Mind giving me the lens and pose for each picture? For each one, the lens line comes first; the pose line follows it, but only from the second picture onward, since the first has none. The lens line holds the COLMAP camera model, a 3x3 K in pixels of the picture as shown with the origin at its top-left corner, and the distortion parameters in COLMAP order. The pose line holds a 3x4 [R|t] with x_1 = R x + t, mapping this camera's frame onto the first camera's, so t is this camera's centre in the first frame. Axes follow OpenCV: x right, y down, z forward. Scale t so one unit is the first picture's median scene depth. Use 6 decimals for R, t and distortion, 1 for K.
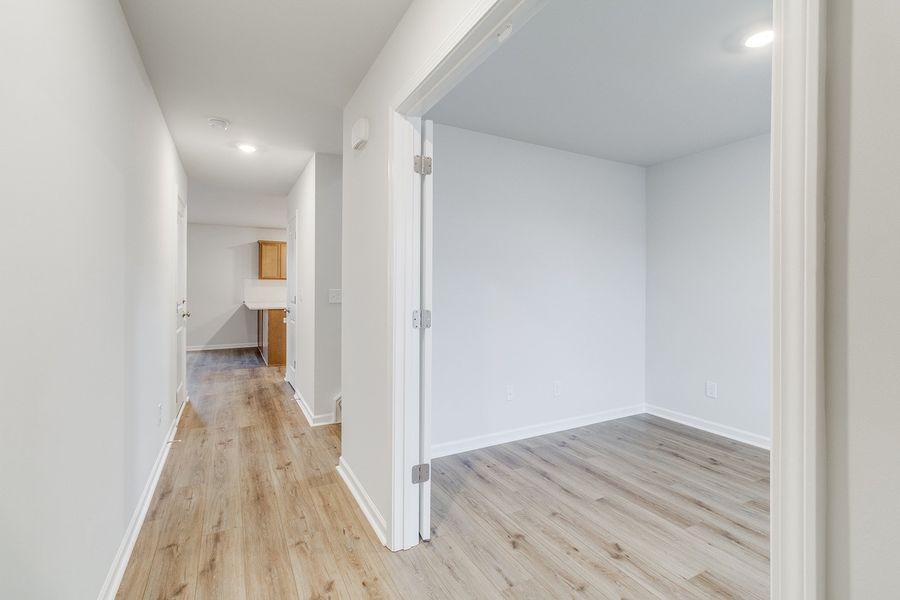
lens RADIAL K [[415.8, 0, 457.8], [0, 415.8, 287.8], [0, 0, 1]] dist [-0.000931, 0.000154]
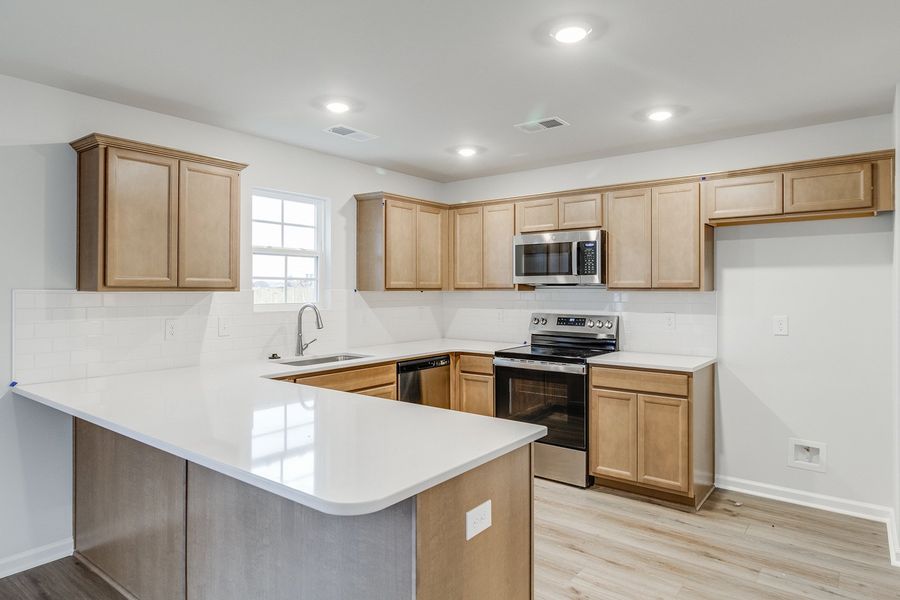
lens RADIAL K [[532.7, 0, 465.8], [0, 532.7, 291.5], [0, 0, 1]] dist [-0.000350, -0.000102]
pose [[0.911470, -0.001732, 0.411363, -0.056583], [0.001288, 0.999998, 0.001357, -0.002782], [-0.411365, -0.000707, 0.911471, 0.086990]]
